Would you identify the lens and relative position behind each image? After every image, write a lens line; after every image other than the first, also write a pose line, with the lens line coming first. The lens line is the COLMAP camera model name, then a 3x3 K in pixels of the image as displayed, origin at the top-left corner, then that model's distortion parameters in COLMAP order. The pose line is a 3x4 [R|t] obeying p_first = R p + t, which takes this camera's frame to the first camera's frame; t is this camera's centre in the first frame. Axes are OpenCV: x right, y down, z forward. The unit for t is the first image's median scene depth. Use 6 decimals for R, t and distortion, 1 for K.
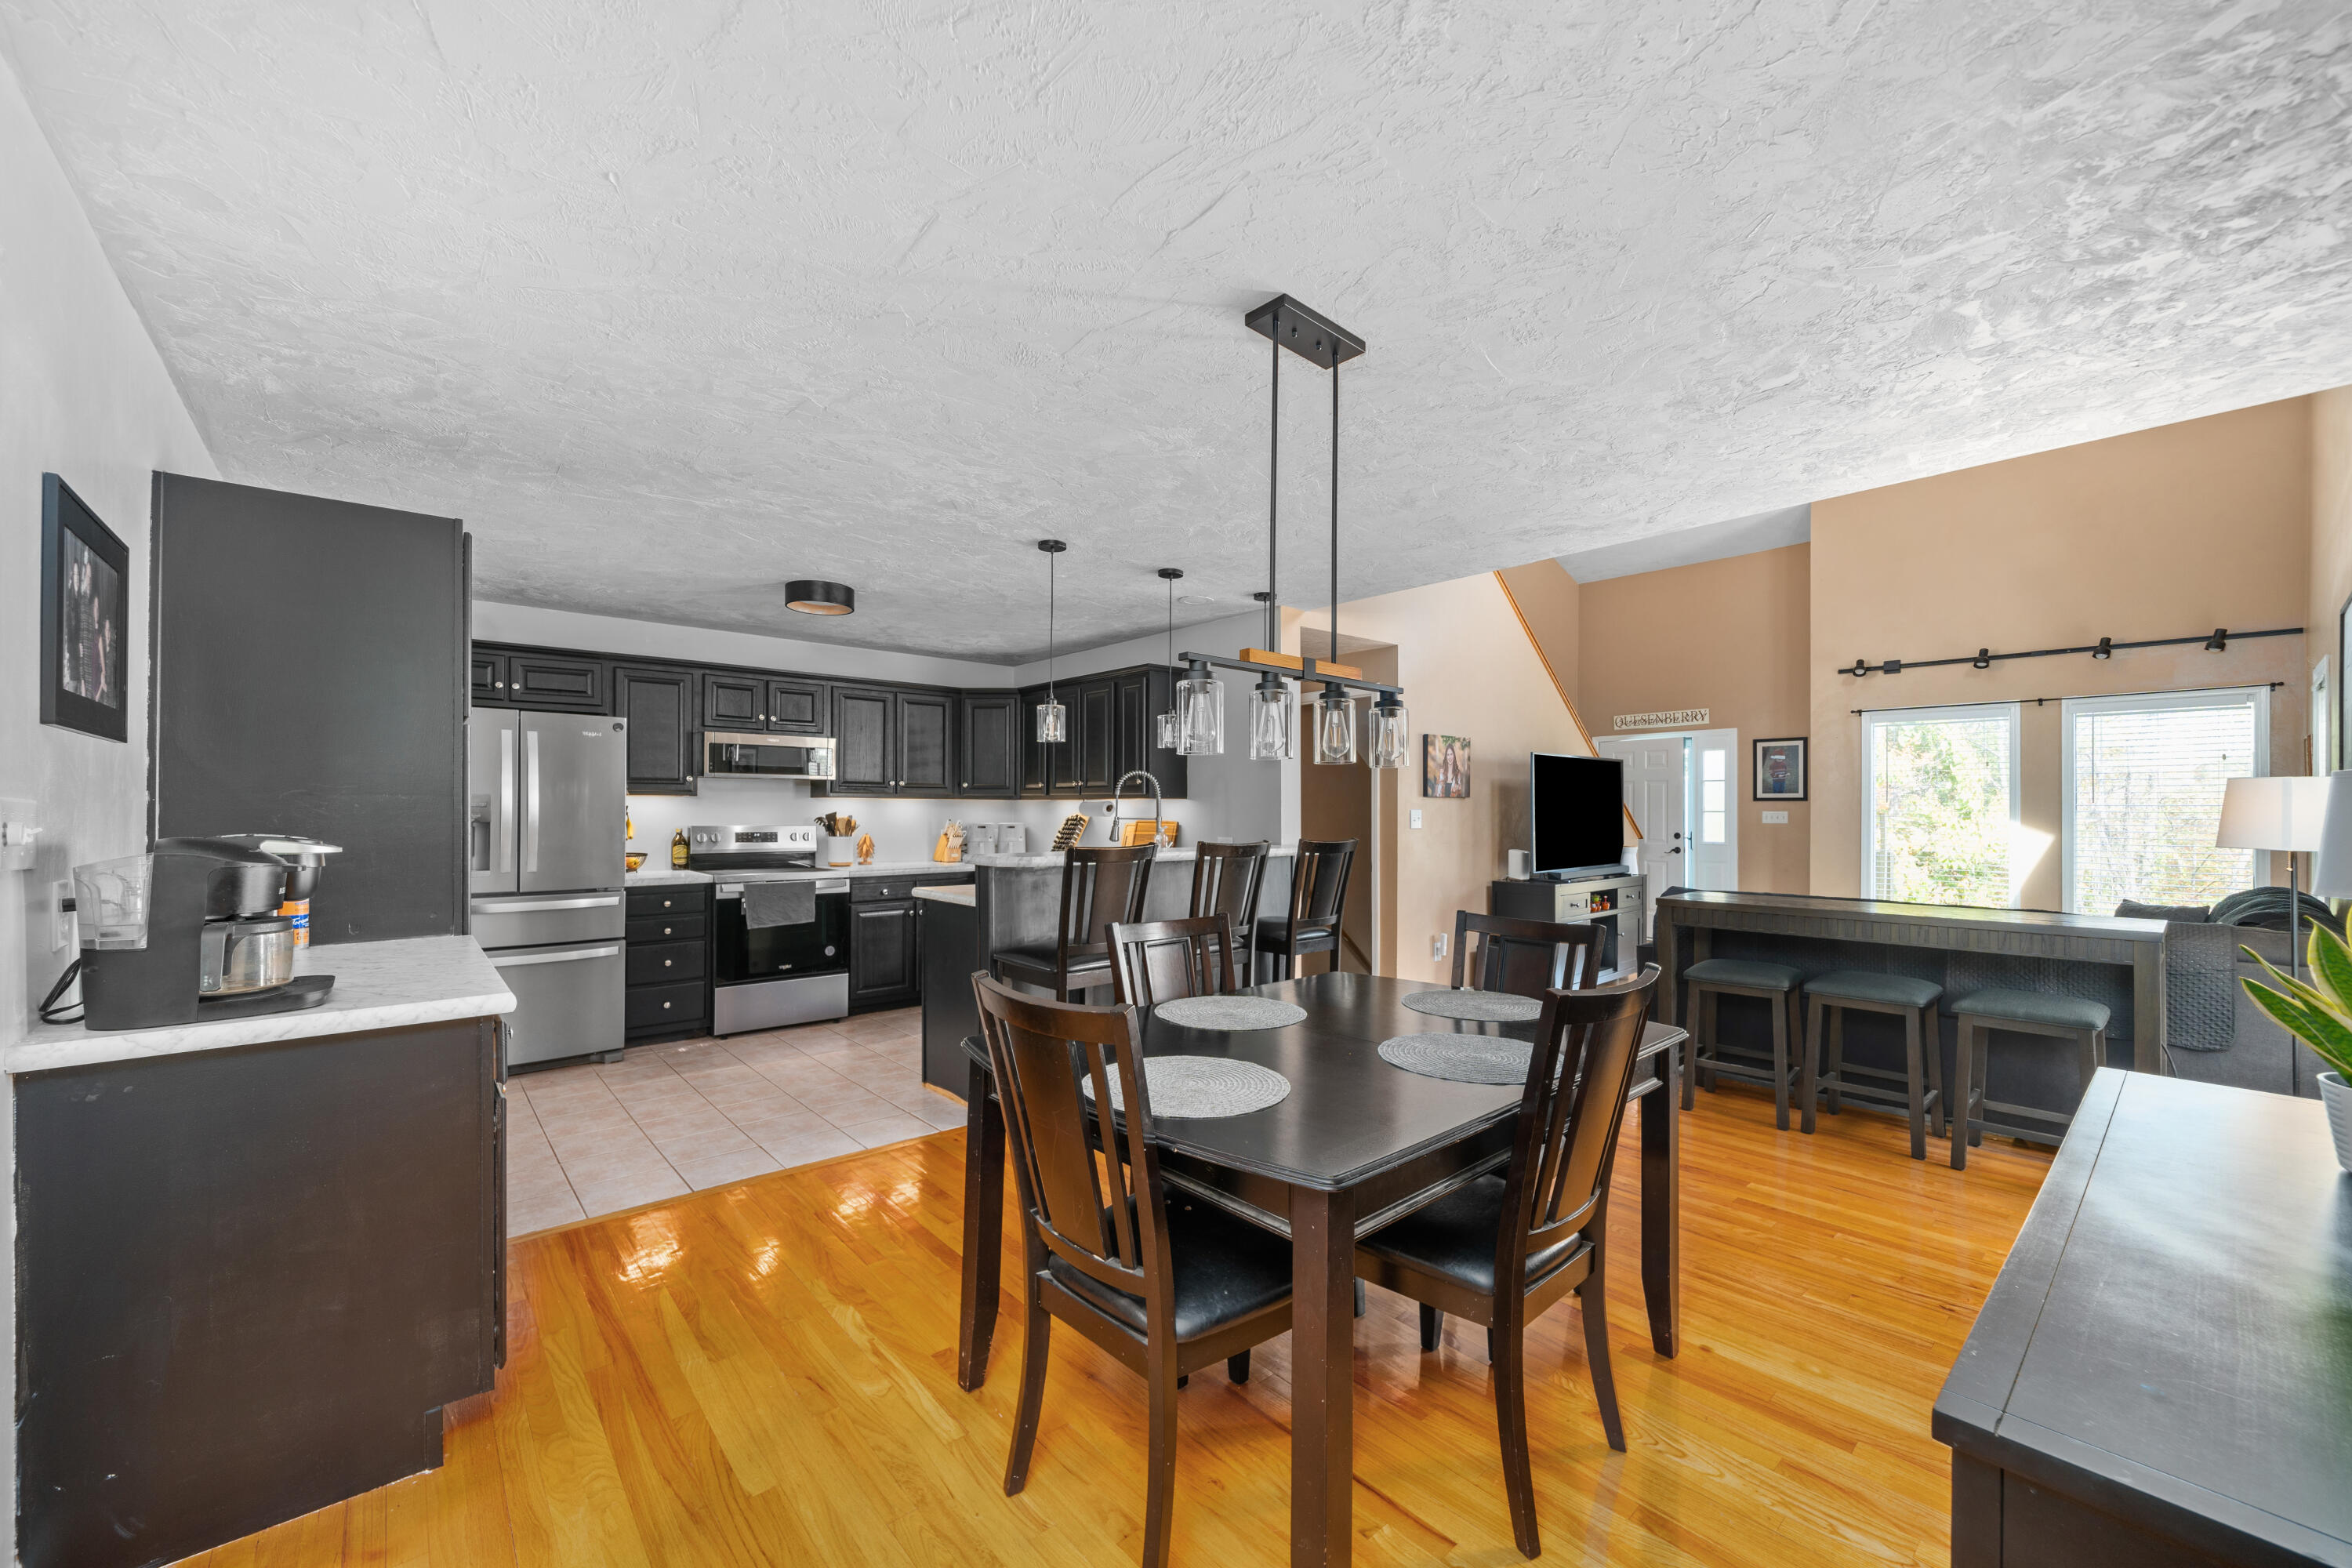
lens RADIAL K [[909.9, 0, 1182.7], [0, 909.9, 801.1], [0, 0, 1]] dist [-0.003870, -0.000177]
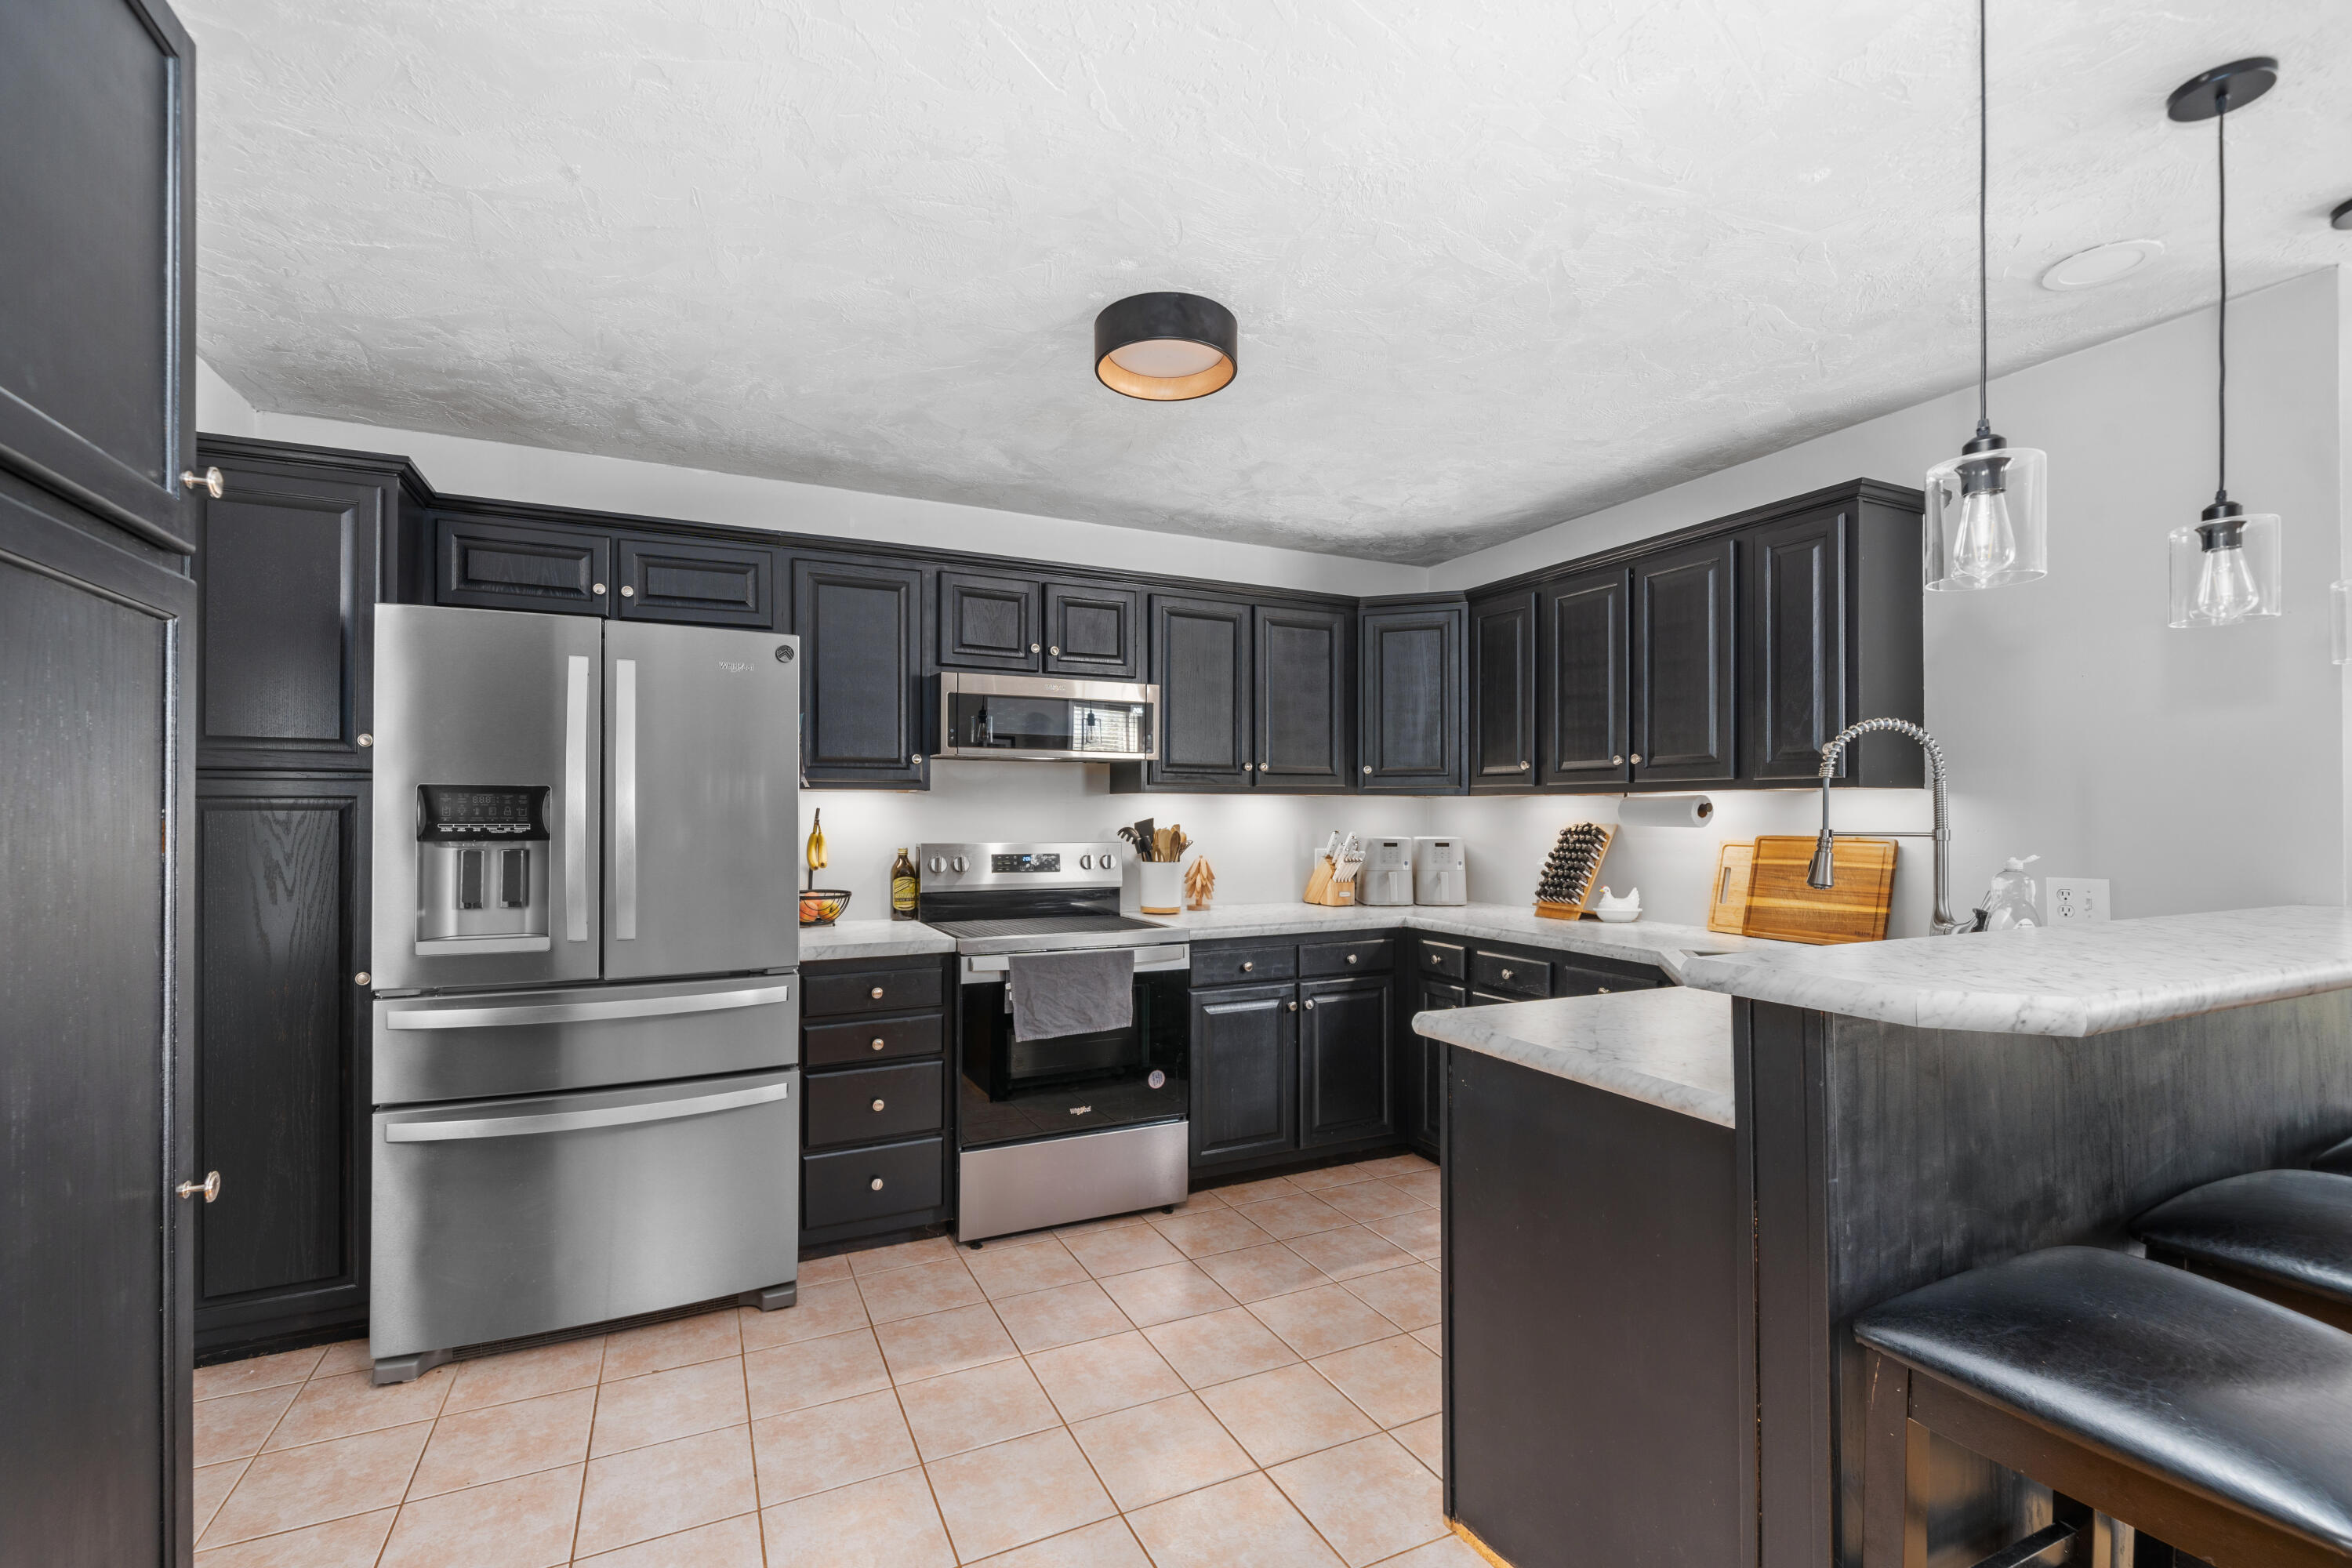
lens RADIAL K [[1006.1, 0, 1185.0], [0, 1006.1, 808.0], [0, 0, 1]] dist [-0.000048, -0.000533]
pose [[0.966599, -0.004186, -0.256258, -0.218971], [0.004607, 0.999989, 0.001045, 0.005091], [0.256251, -0.002191, 0.966608, 0.432125]]
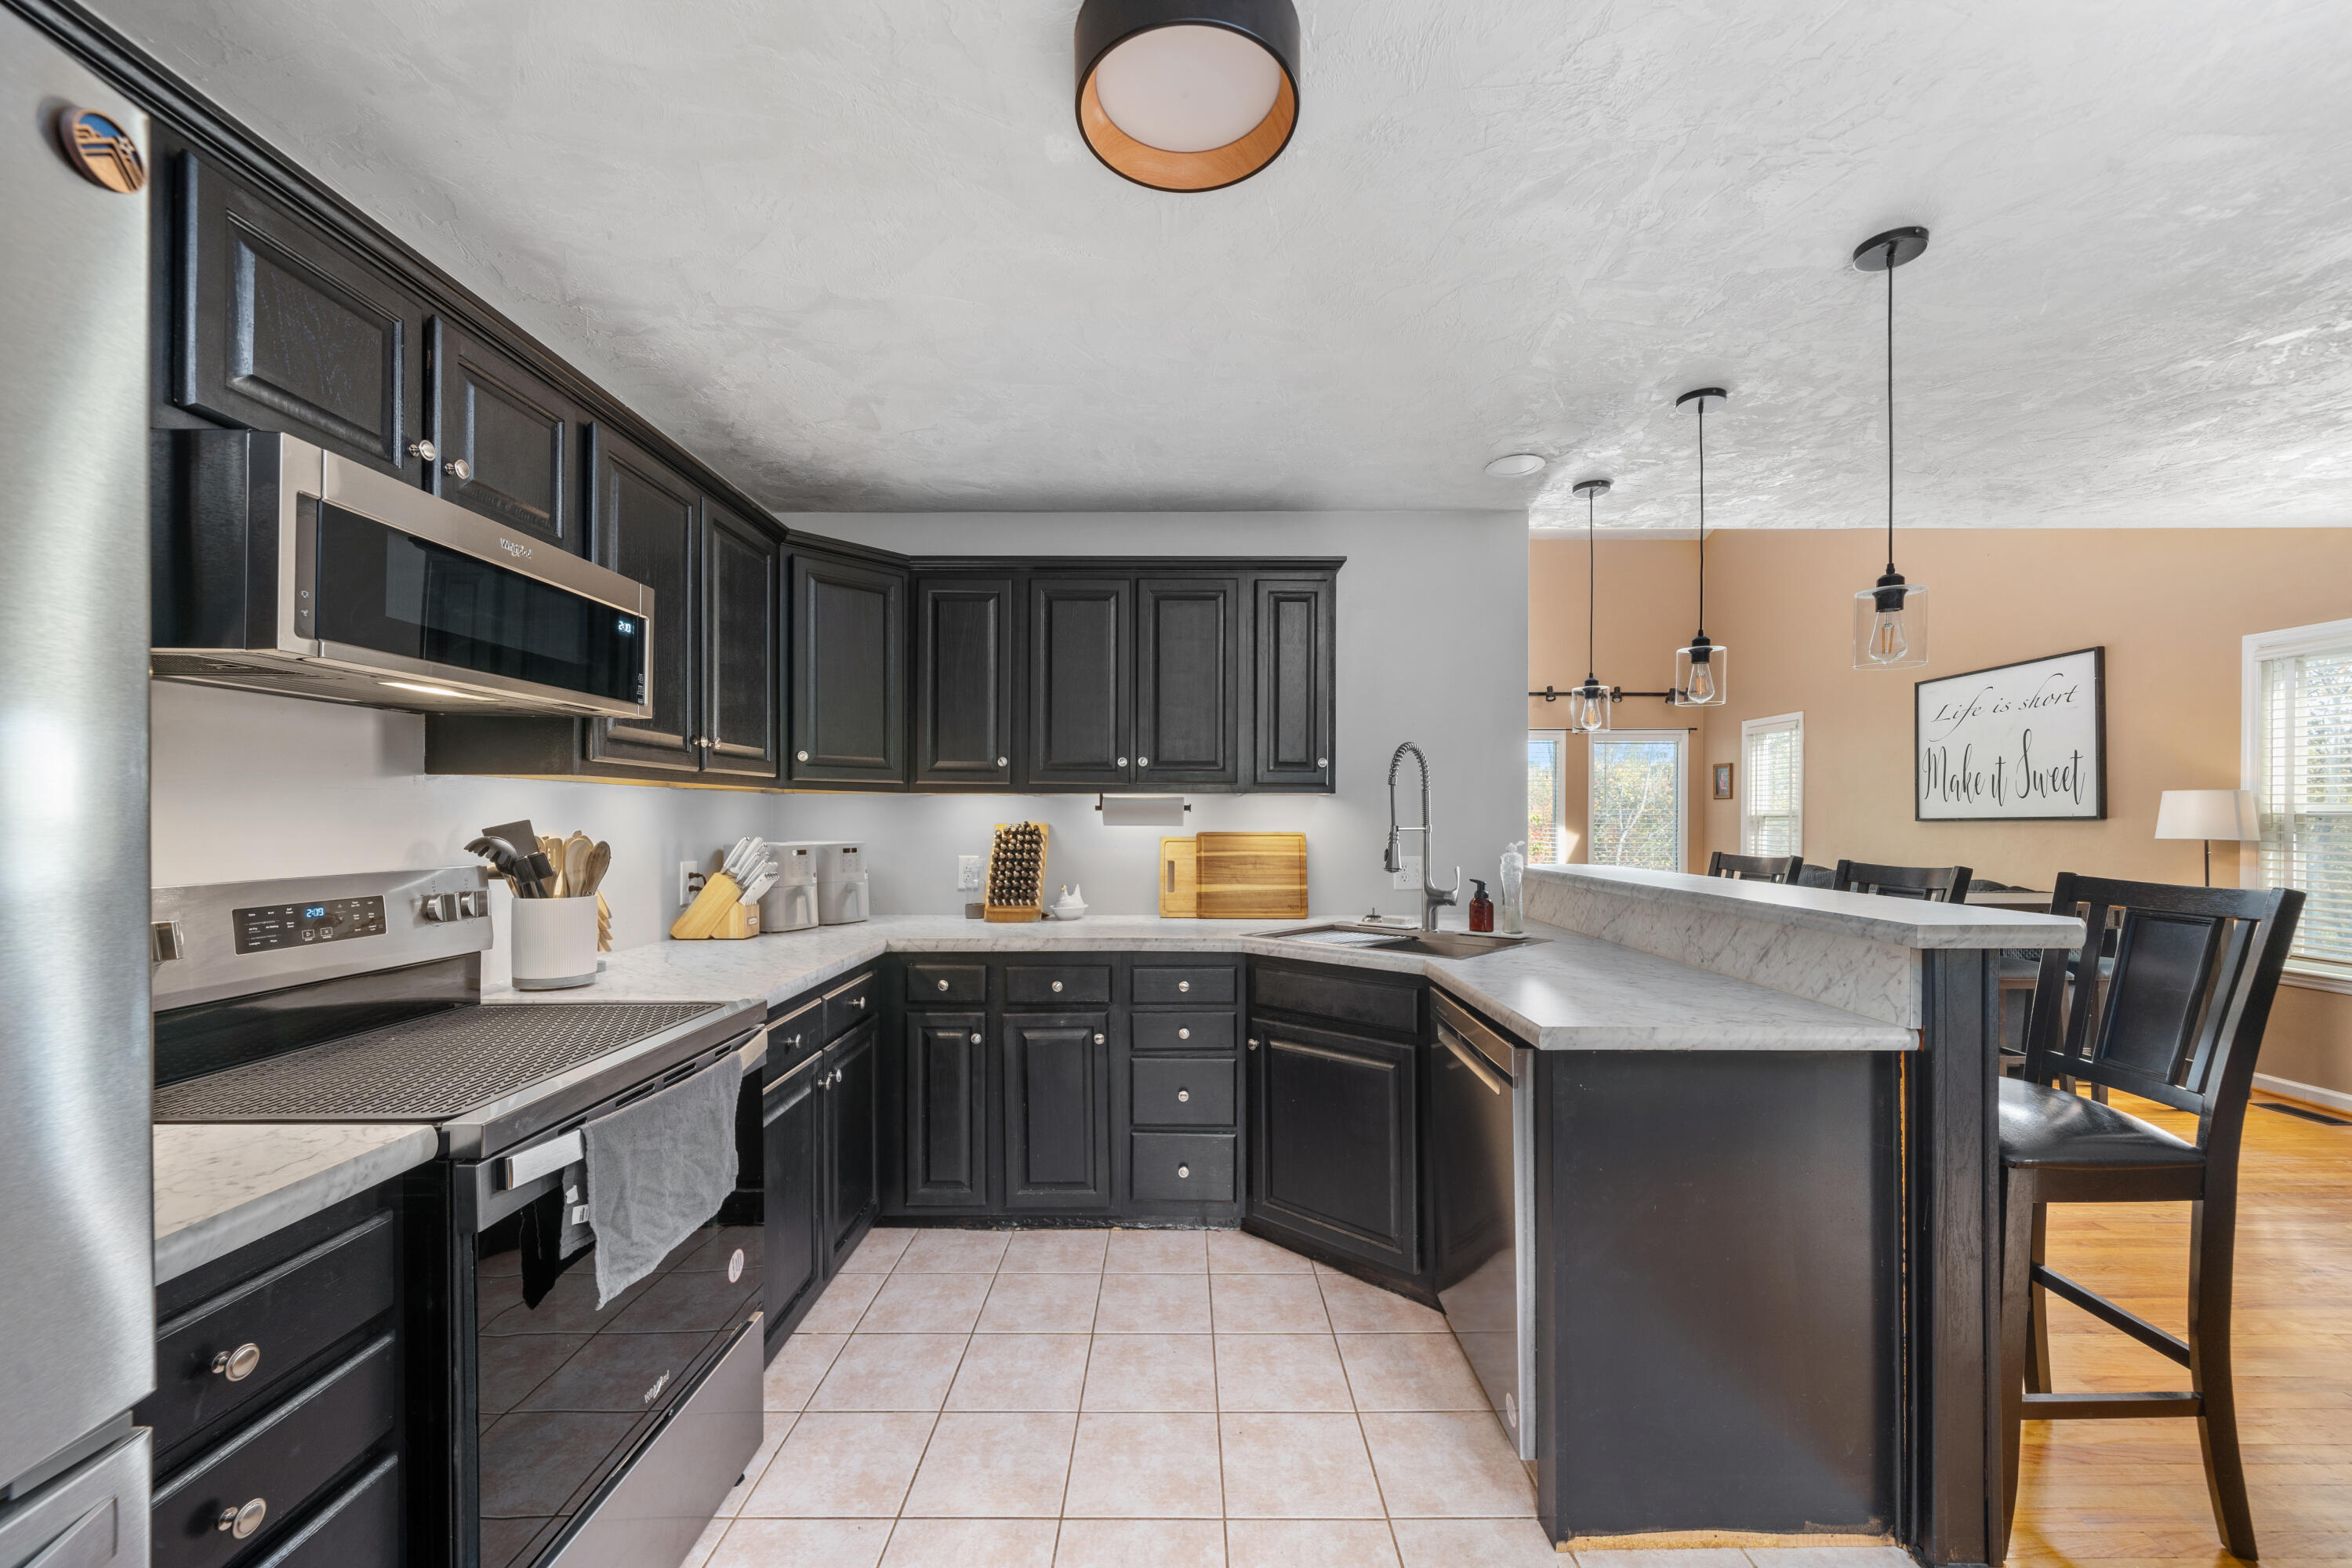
lens RADIAL K [[909.9, 0, 1177.5], [0, 909.9, 814.4], [0, 0, 1]] dist [-0.003870, -0.000177]
pose [[0.658723, -0.001704, 0.752383, -0.518781], [-0.005990, 0.999954, 0.007509, 0.006480], [-0.752361, -0.009453, 0.658683, 0.677419]]
